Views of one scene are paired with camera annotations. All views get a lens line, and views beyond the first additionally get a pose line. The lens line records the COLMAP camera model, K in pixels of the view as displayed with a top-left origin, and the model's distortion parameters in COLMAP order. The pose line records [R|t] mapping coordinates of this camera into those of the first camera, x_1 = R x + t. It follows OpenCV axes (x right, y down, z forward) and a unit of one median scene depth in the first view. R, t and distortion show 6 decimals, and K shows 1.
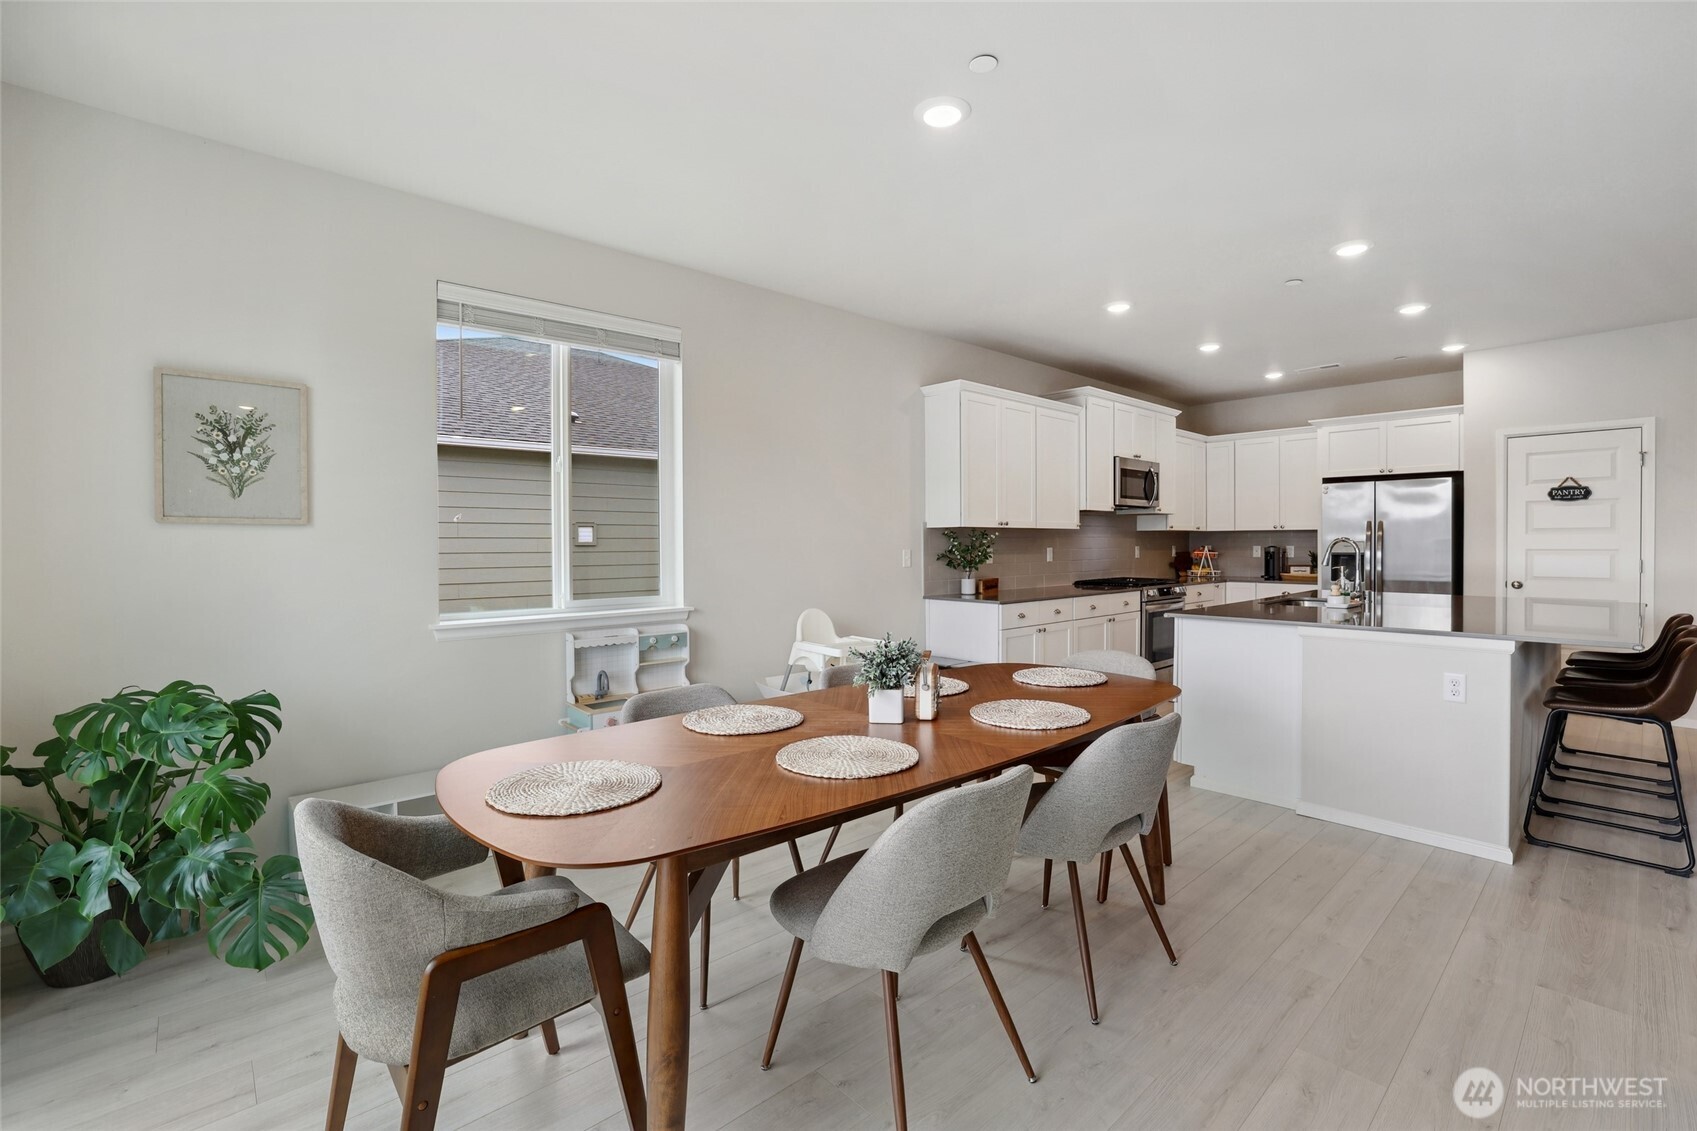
lens RADIAL K [[741.4, 0, 845.6], [0, 741.4, 551.5], [0, 0, 1]] dist [-0.028199, 0.000993]
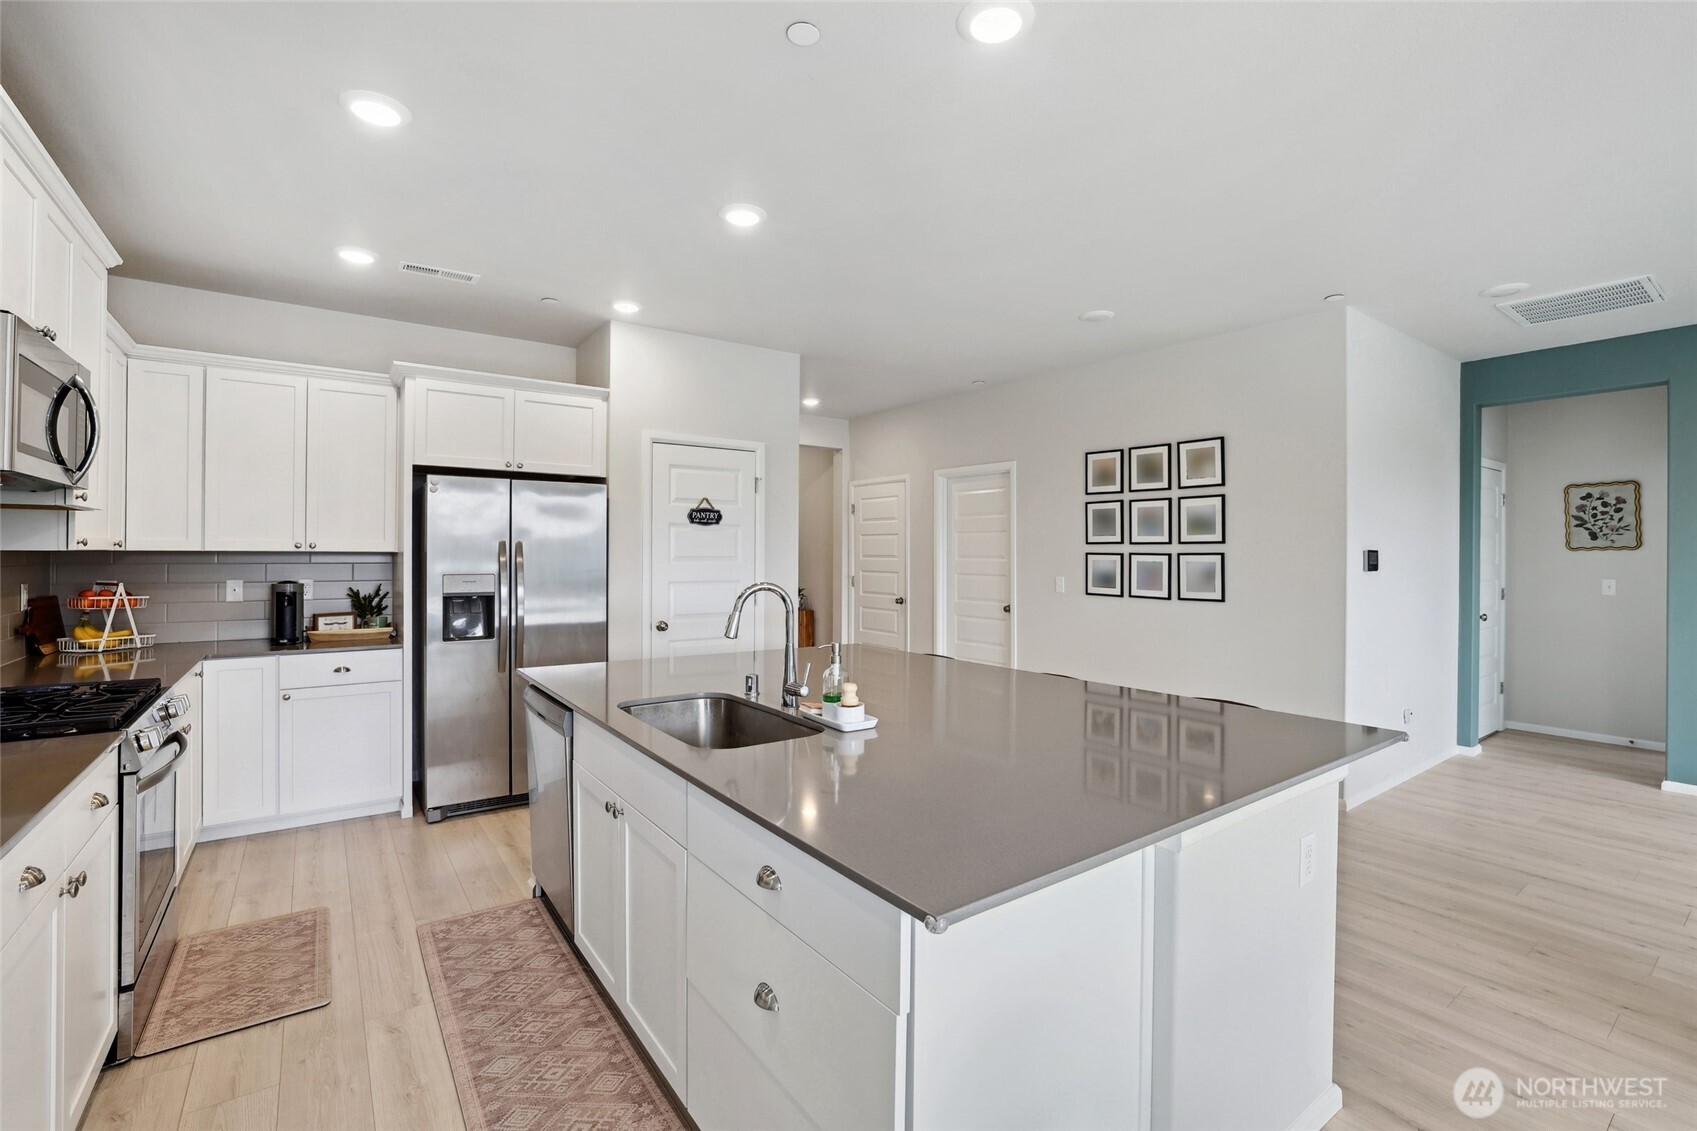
lens RADIAL K [[741.4, 0, 849.3], [0, 741.4, 550.3], [0, 0, 1]] dist [-0.028199, 0.000993]
pose [[0.098146, 0.010495, 0.995117, 0.120412], [0.006868, 0.999913, -0.011223, -0.025789], [-0.995148, 0.007936, 0.098066, 0.670081]]
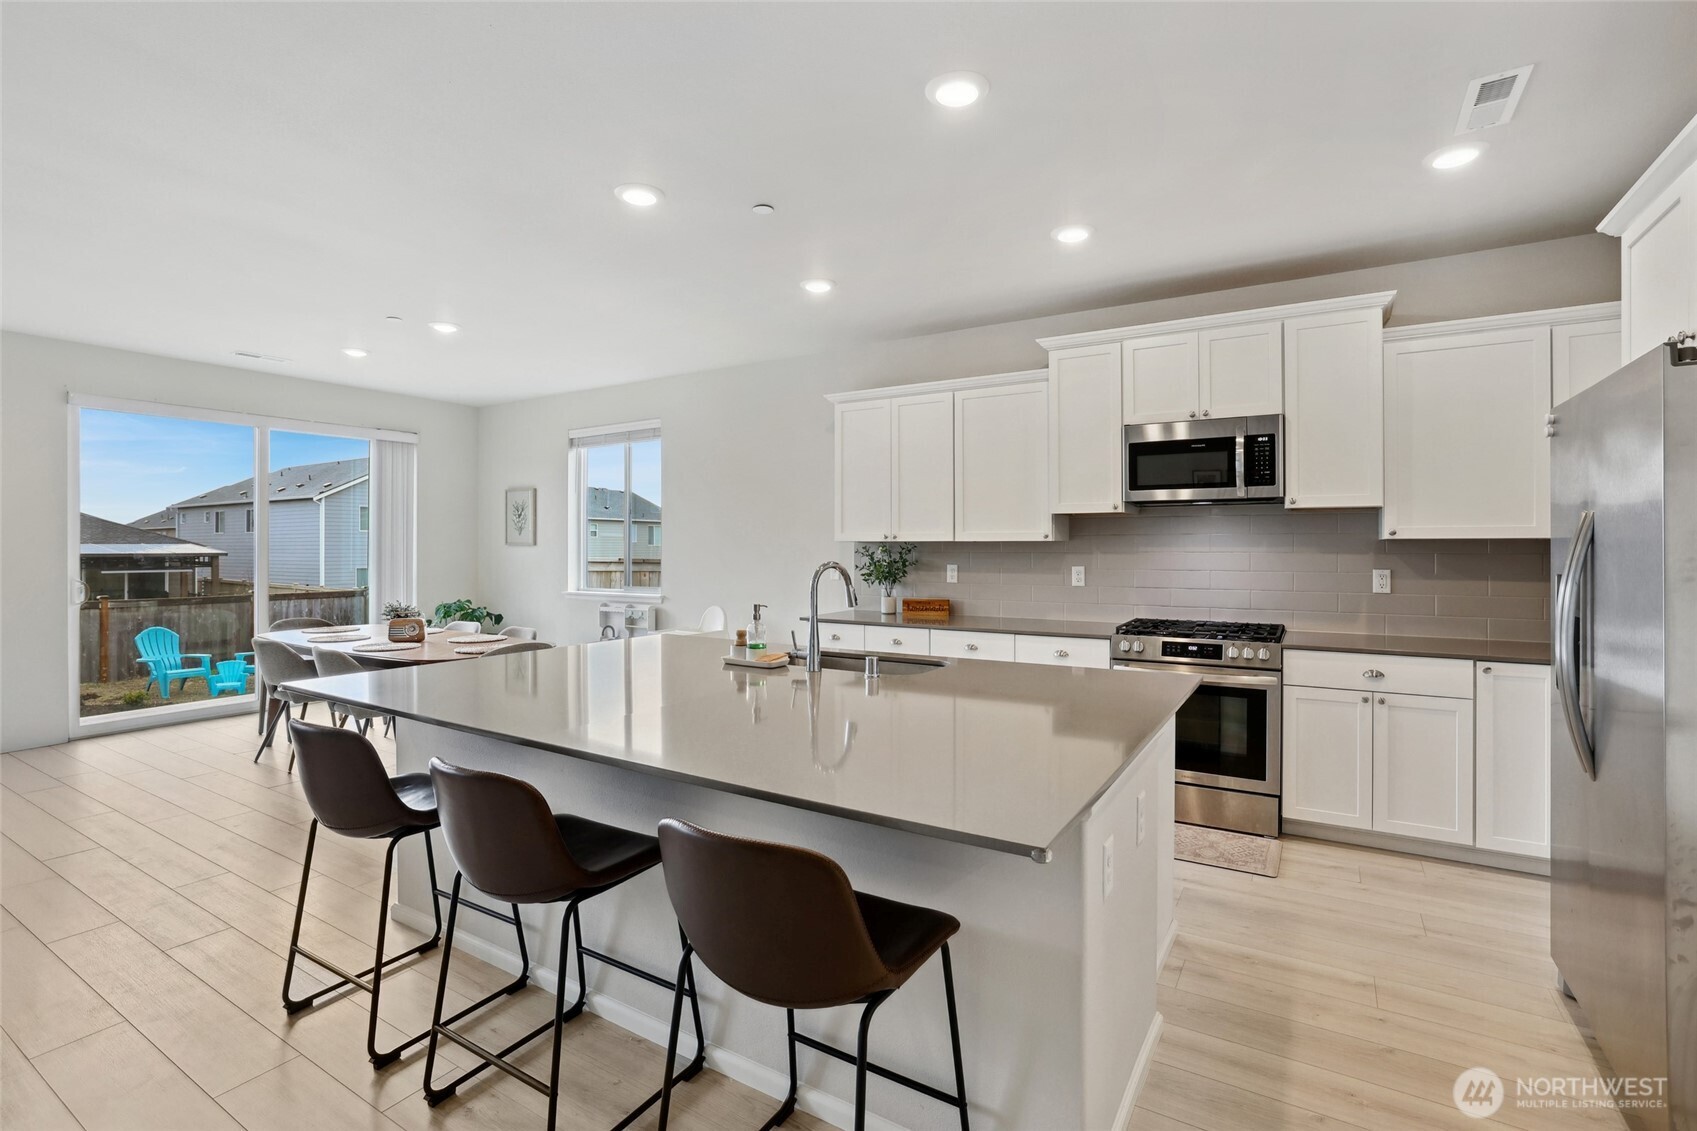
lens RADIAL K [[777.7, 0, 850.4], [0, 777.7, 555.3], [0, 0, 1]] dist [-0.002521, -0.000001]
pose [[0.285817, 0.014927, -0.958168, 1.004735], [-0.011628, 0.999859, 0.012108, -0.024269], [0.958214, 0.007681, 0.285951, 0.623070]]
